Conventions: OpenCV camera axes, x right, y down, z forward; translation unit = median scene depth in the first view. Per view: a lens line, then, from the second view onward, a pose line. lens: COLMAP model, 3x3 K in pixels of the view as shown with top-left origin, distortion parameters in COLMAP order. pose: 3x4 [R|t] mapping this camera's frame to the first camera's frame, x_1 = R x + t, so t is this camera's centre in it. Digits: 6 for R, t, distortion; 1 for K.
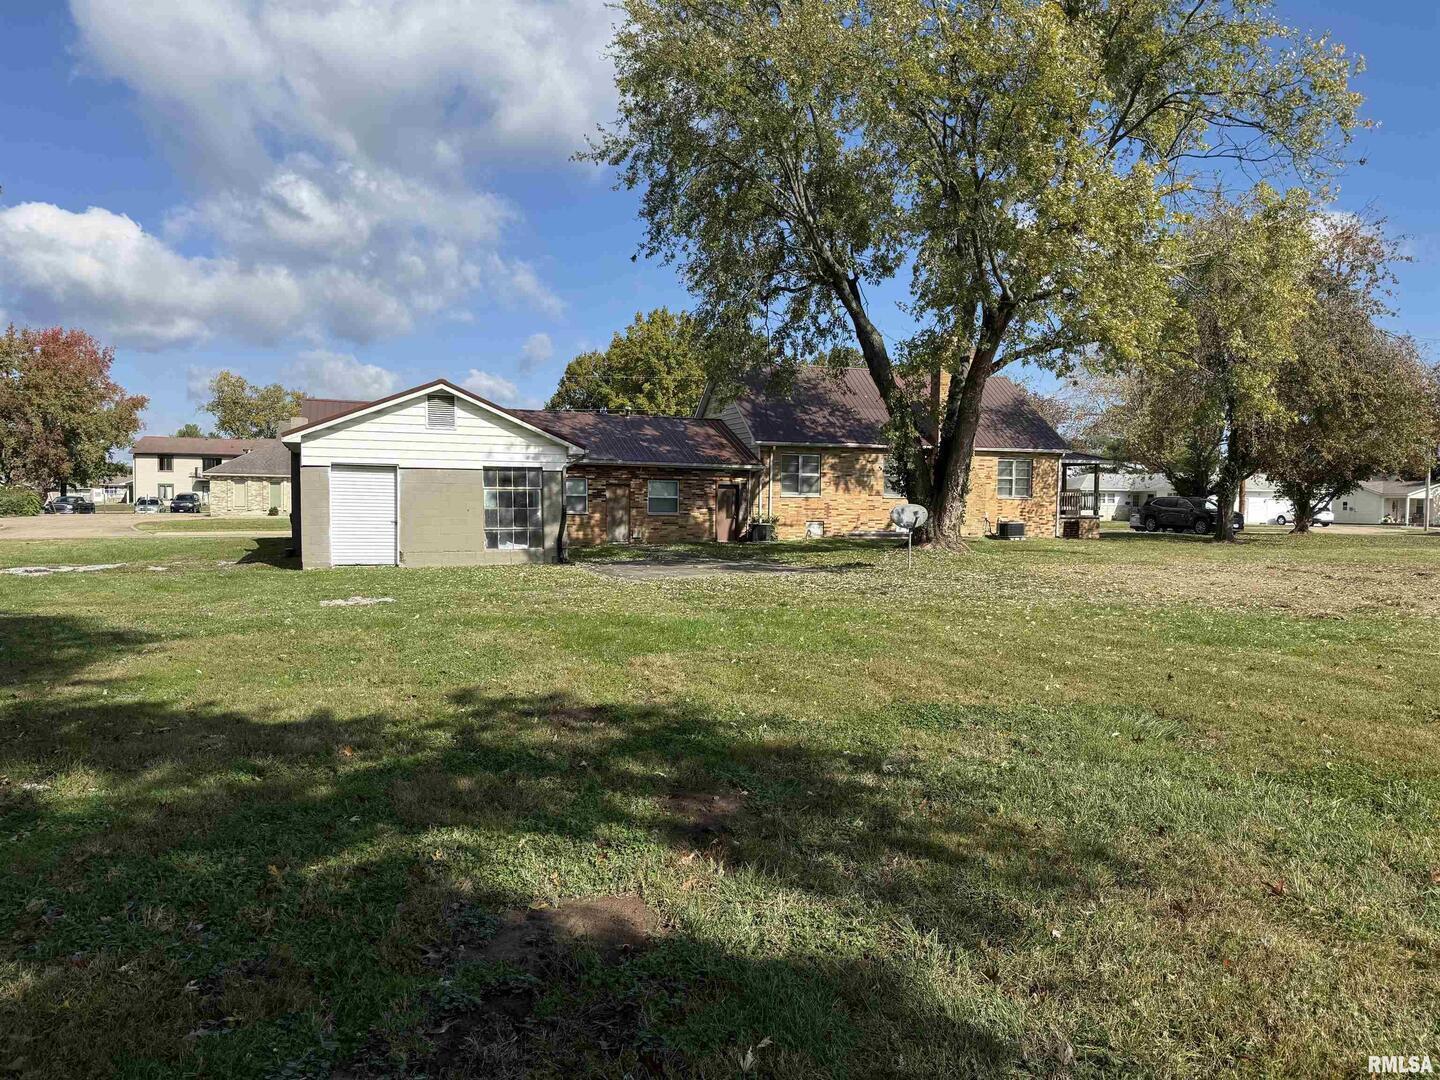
lens RADIAL K [[1010.0, 0, 726.7], [0, 1010.0, 544.4], [0, 0, 1]] dist [0.071224, -0.070685]
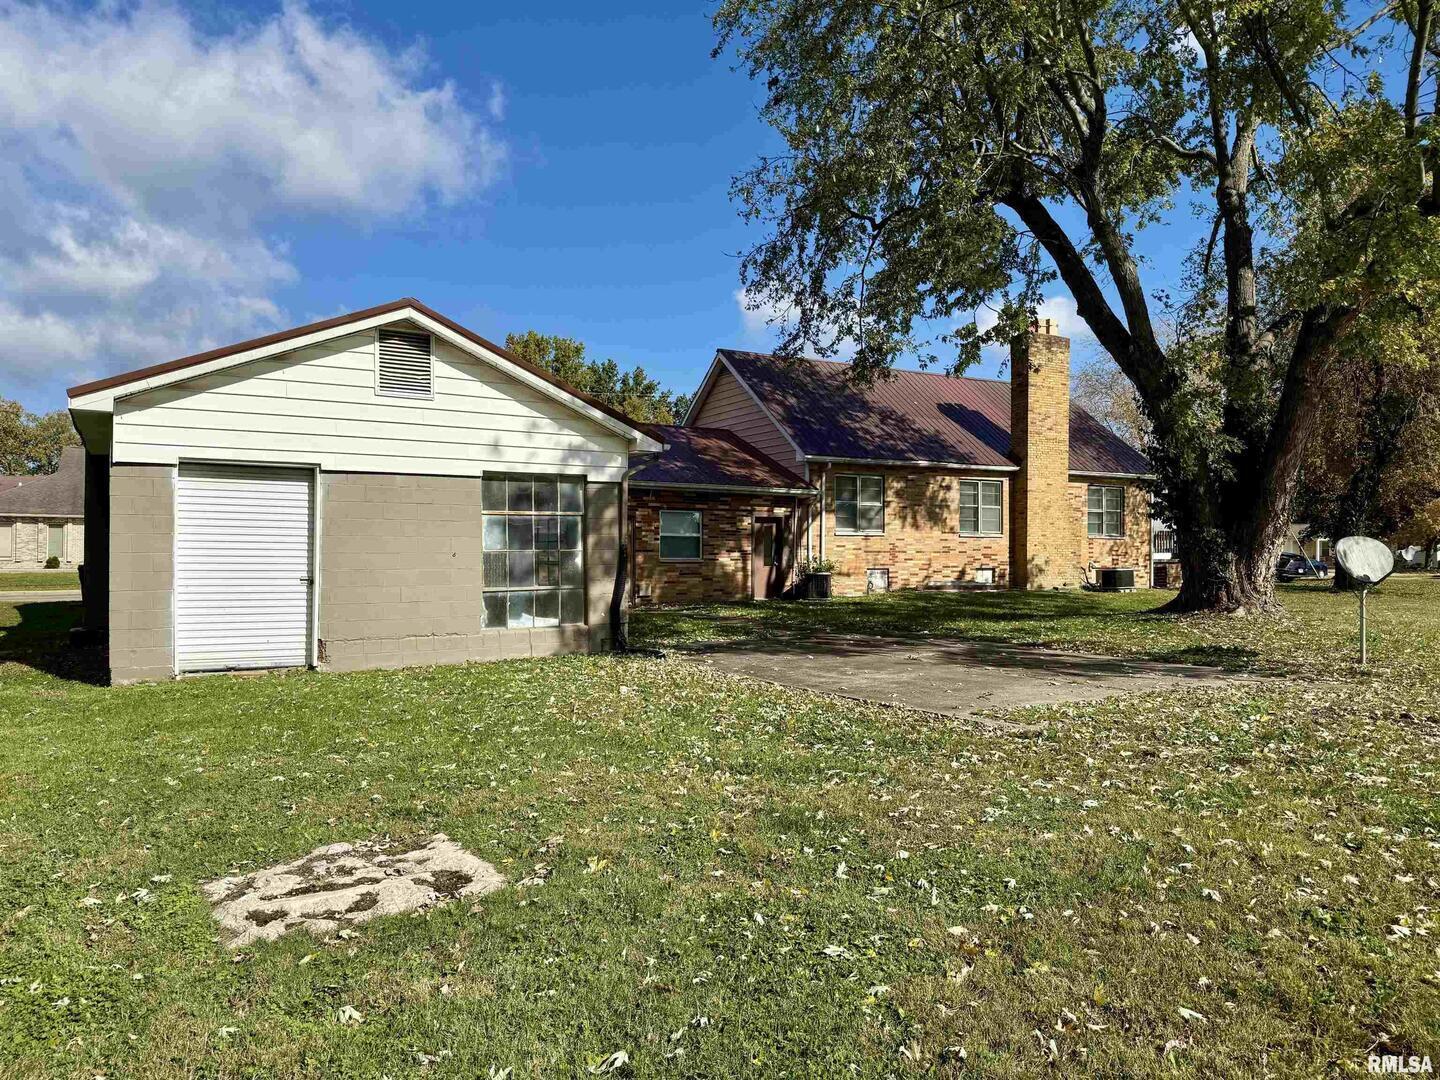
lens RADIAL K [[1010.0, 0, 715.7], [0, 1010.0, 538.2], [0, 0, 1]] dist [0.071224, -0.070685]
pose [[0.988135, -0.003944, 0.153535, -0.142696], [0.012040, 0.998583, -0.051832, -0.009473], [-0.153113, 0.053066, 0.986783, 0.327585]]
